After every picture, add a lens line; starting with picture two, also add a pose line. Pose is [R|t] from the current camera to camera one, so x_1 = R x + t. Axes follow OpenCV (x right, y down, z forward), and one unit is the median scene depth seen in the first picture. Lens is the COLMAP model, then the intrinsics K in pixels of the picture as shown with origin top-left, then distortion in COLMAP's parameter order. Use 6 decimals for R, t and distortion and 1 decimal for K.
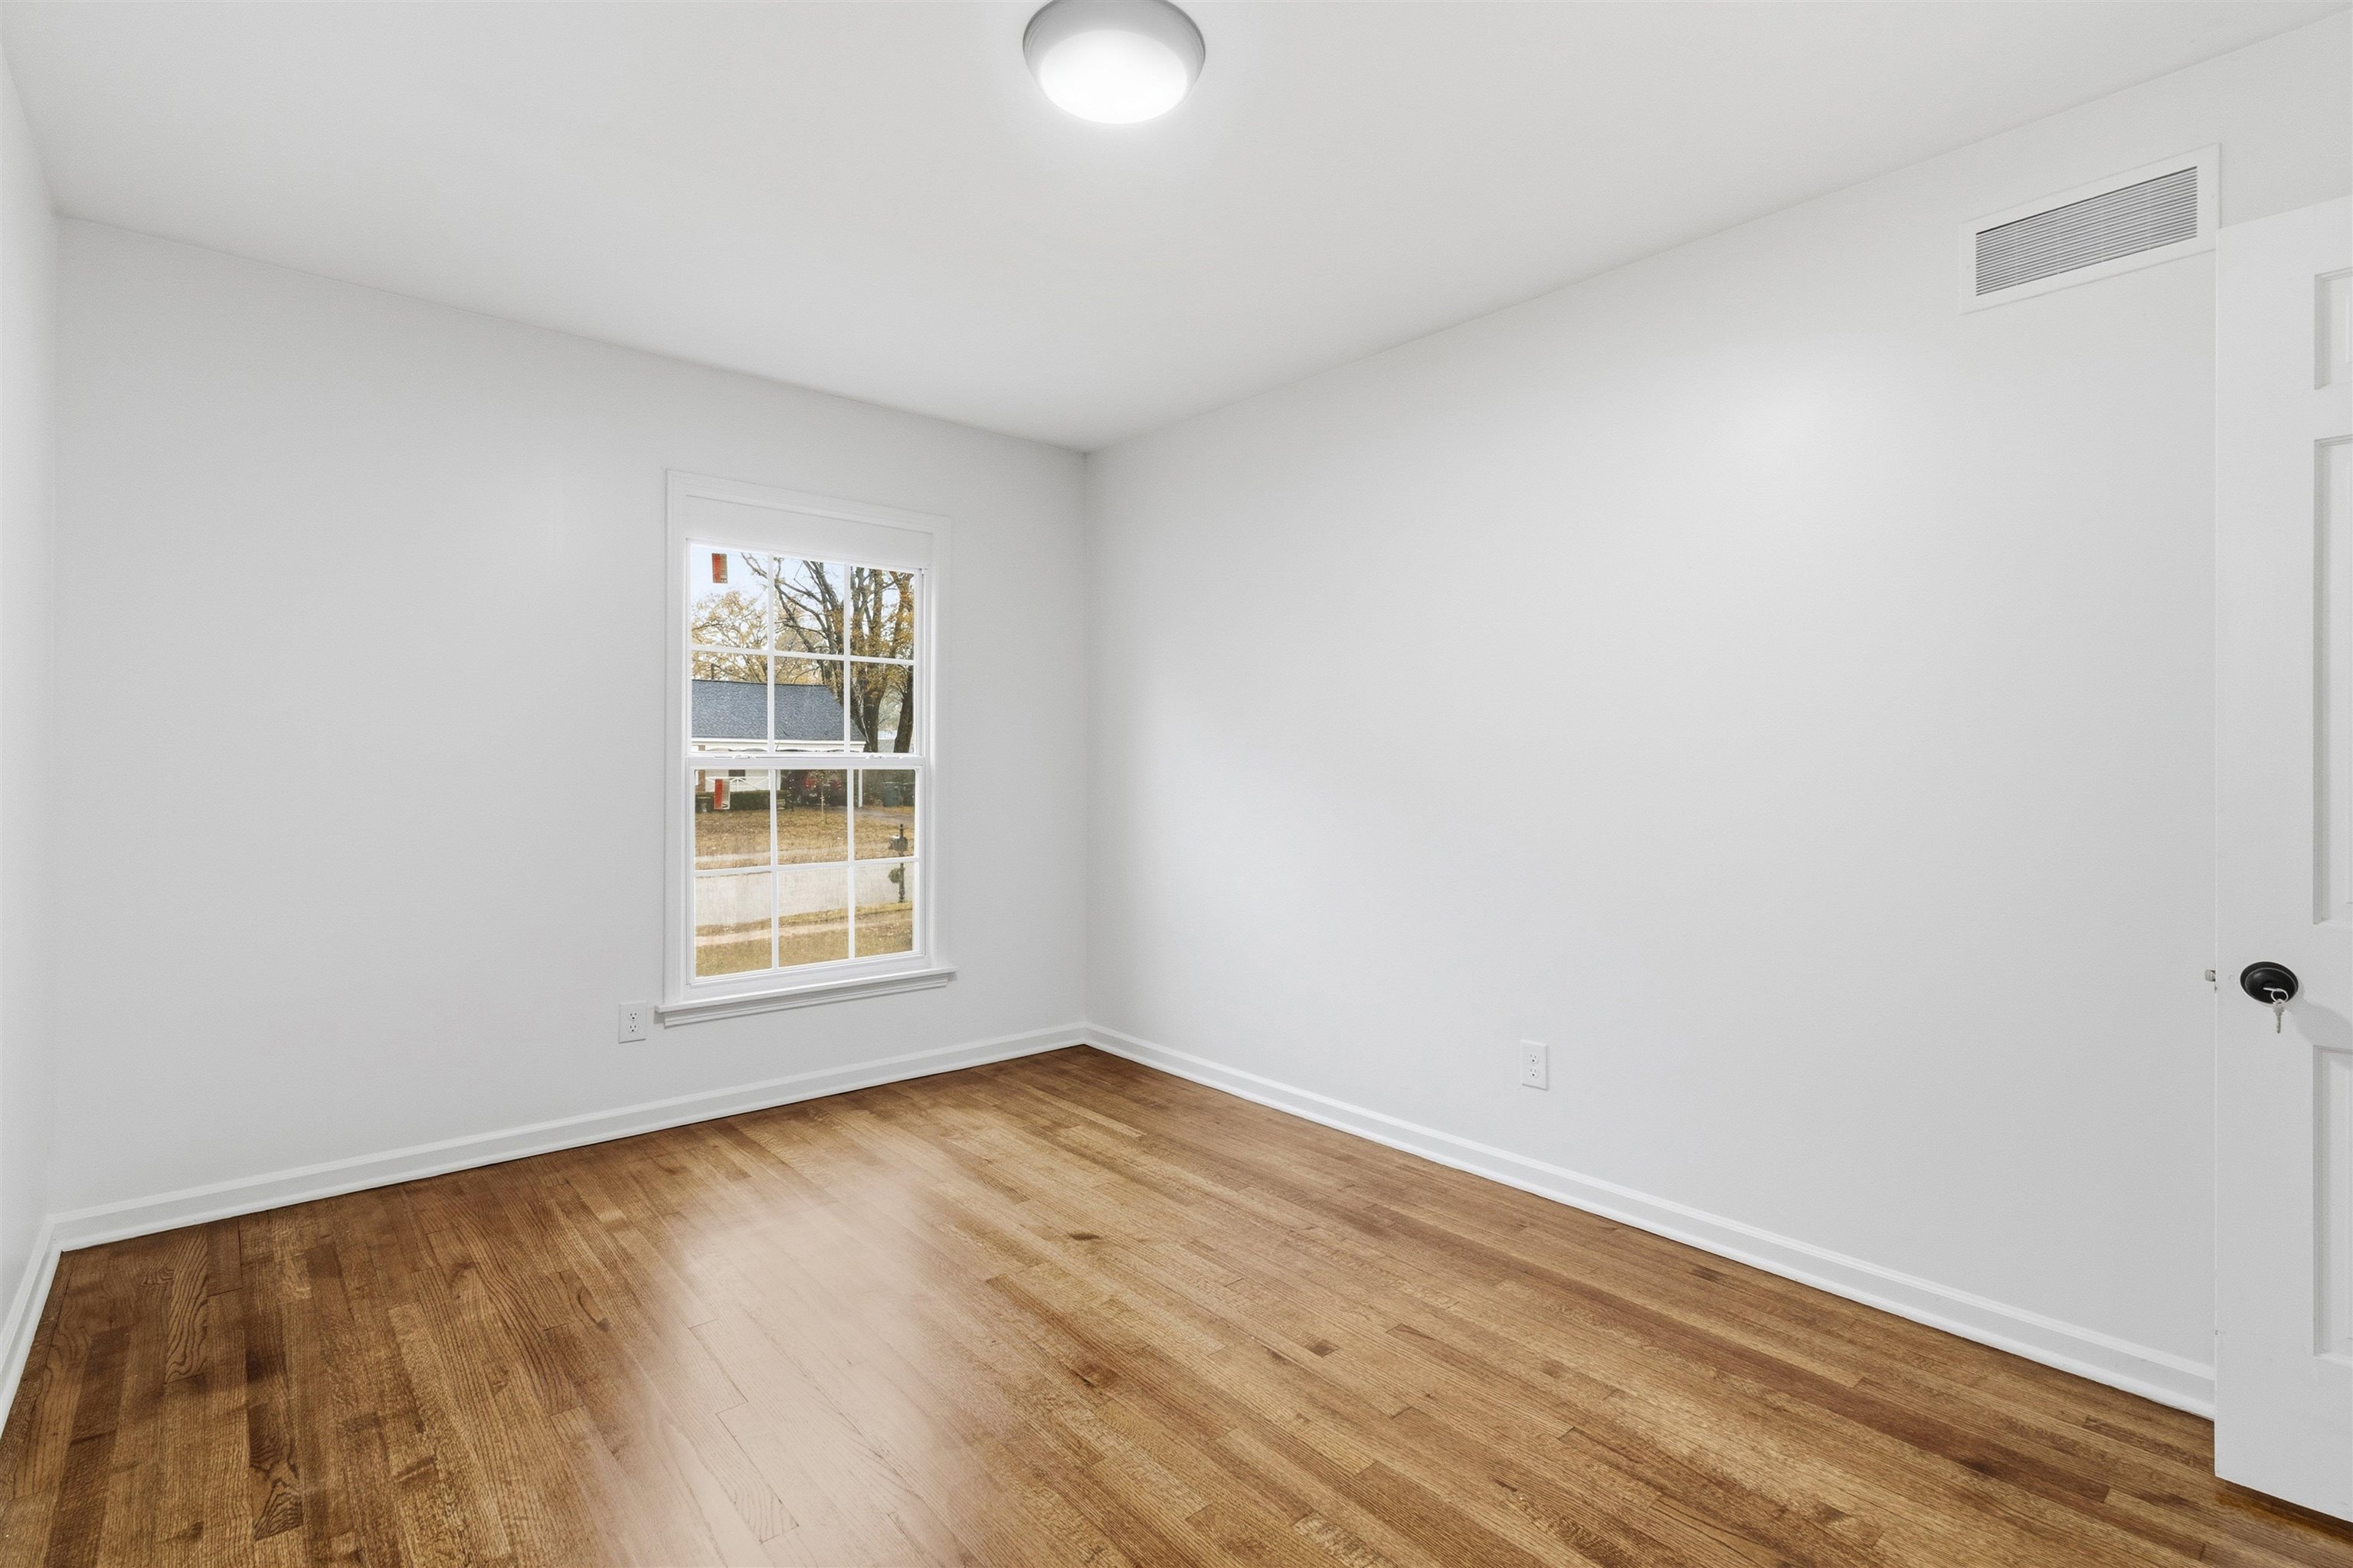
lens RADIAL K [[1095.8, 0, 1172.0], [0, 1095.8, 761.4], [0, 0, 1]] dist [0.000887, 0.000134]
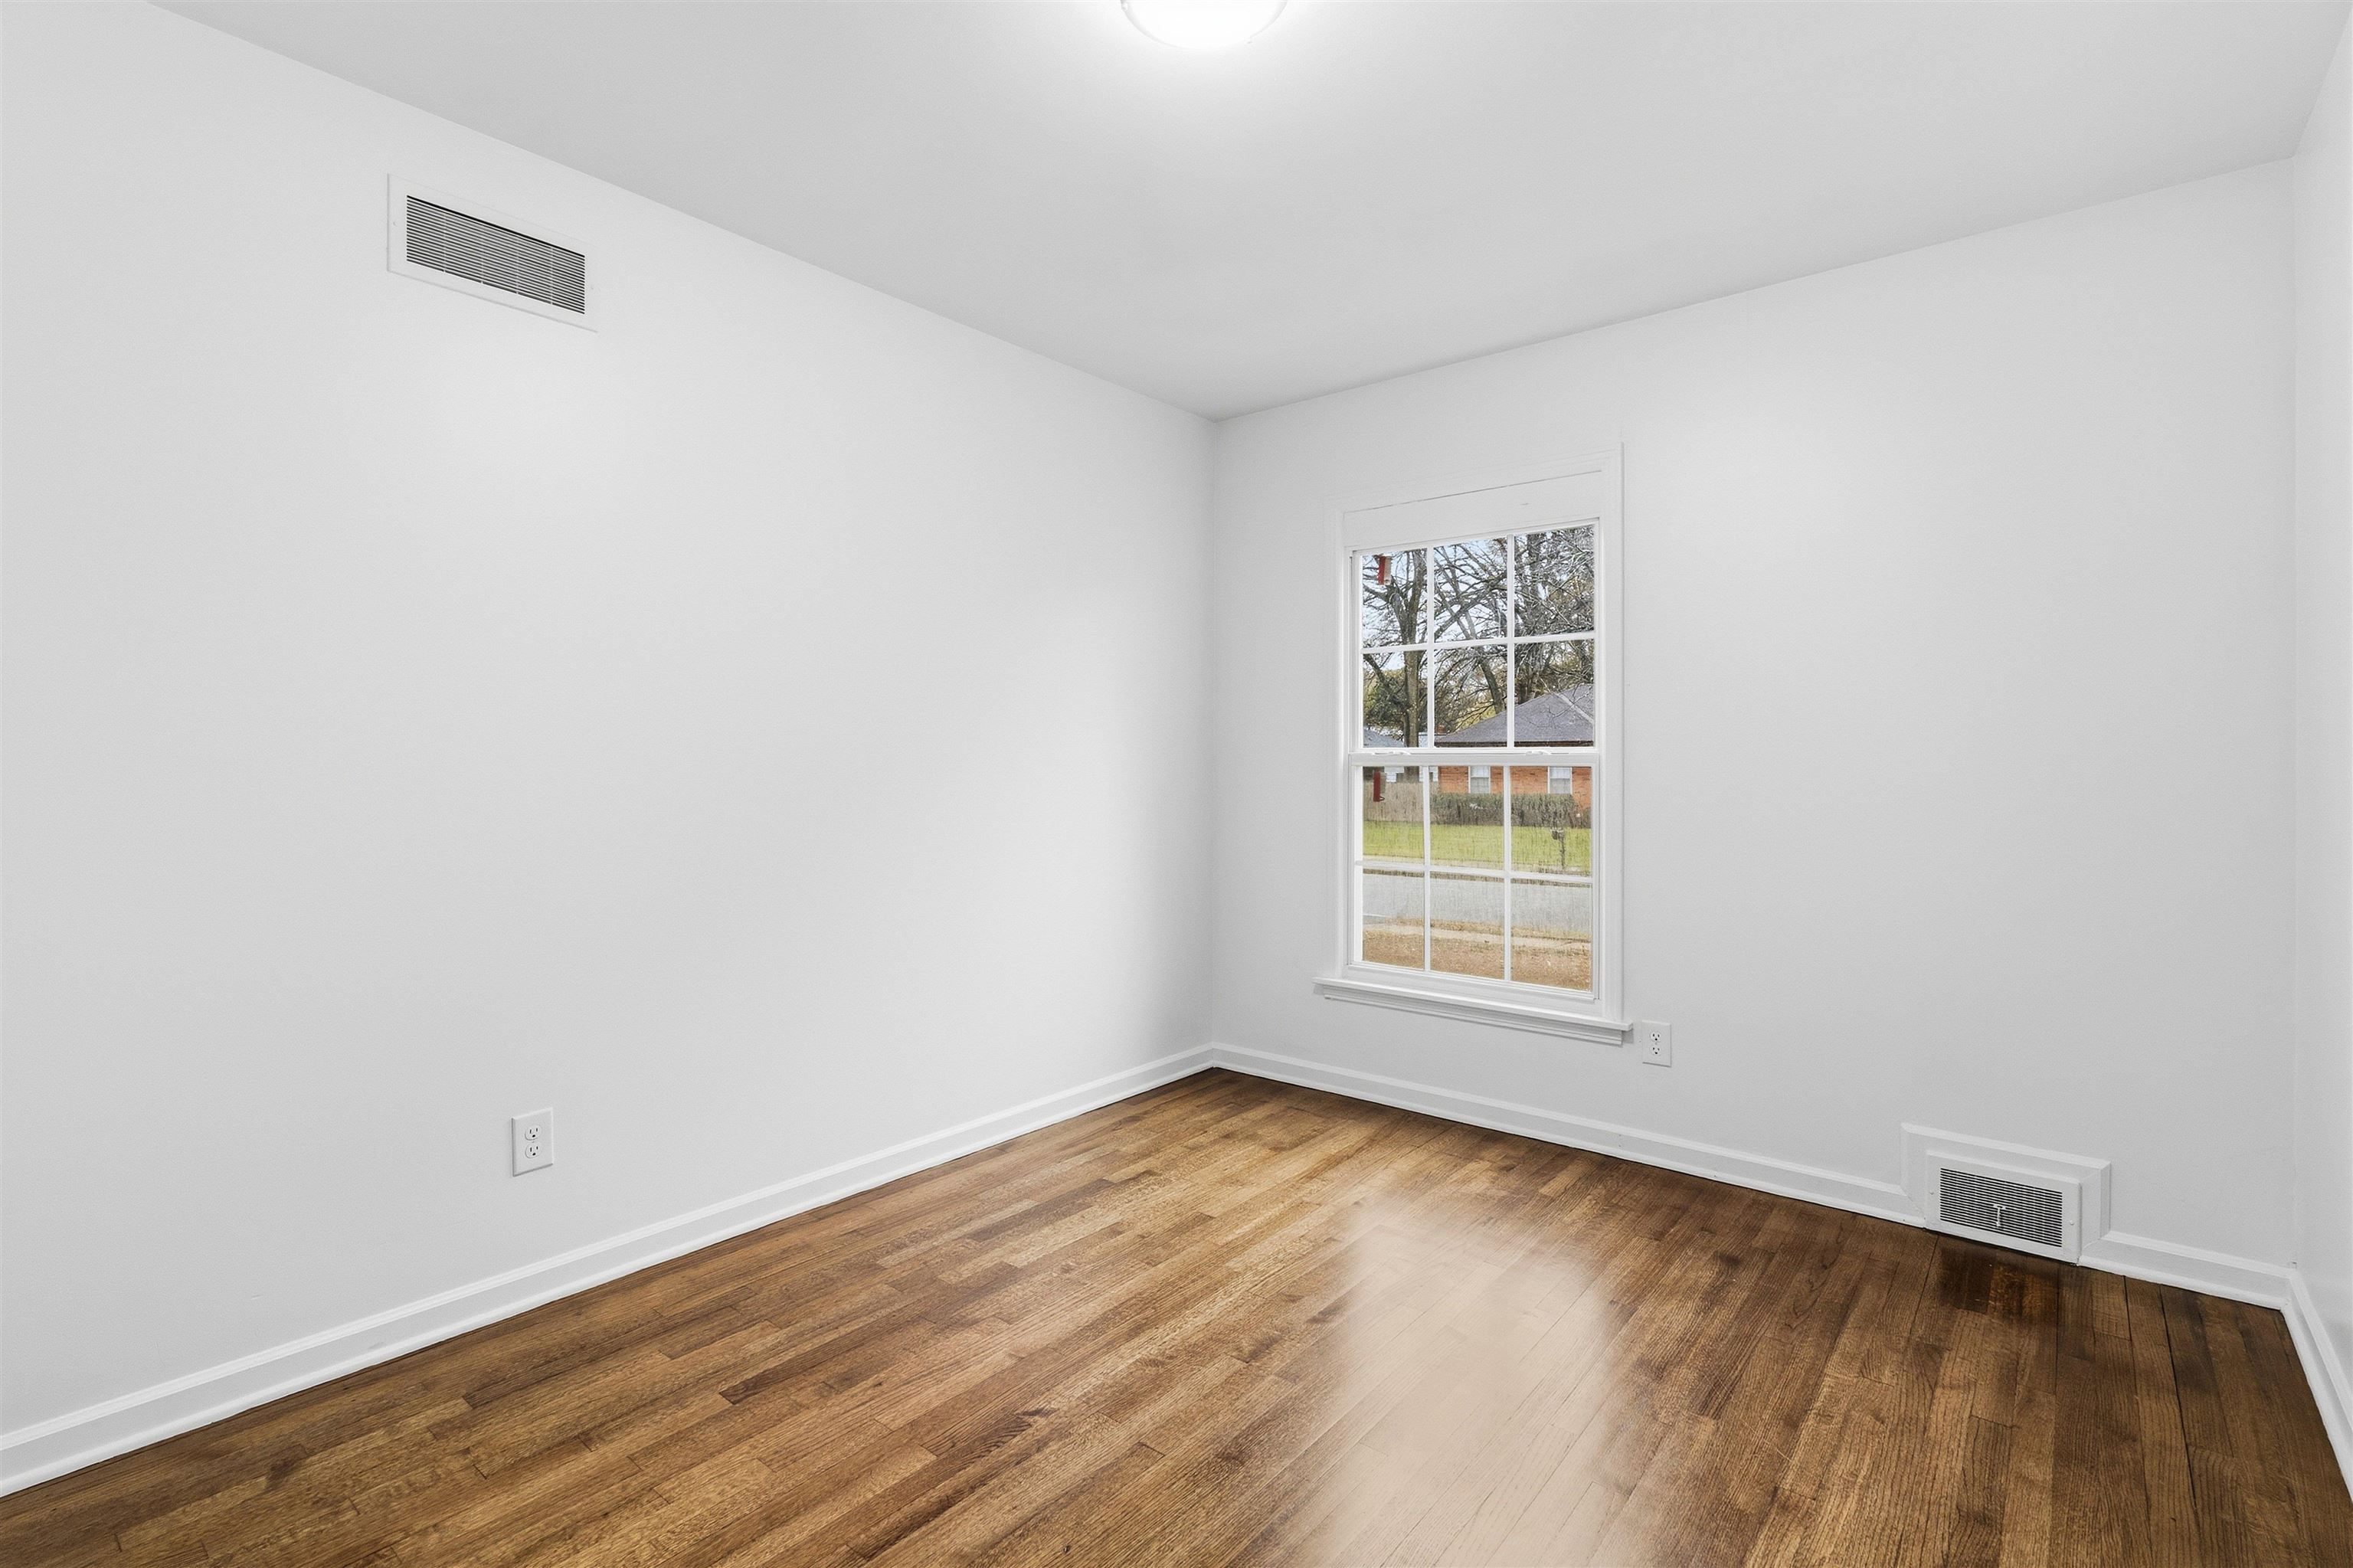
lens RADIAL K [[1095.8, 0, 1172.0], [0, 1095.8, 761.4], [0, 0, 1]] dist [0.000887, 0.000134]
pose [[0.165600, -0.000864, -0.986193, 0.596822], [-0.007260, 0.999971, -0.002095, 0.007255], [0.986166, 0.007506, 0.165589, 0.662196]]
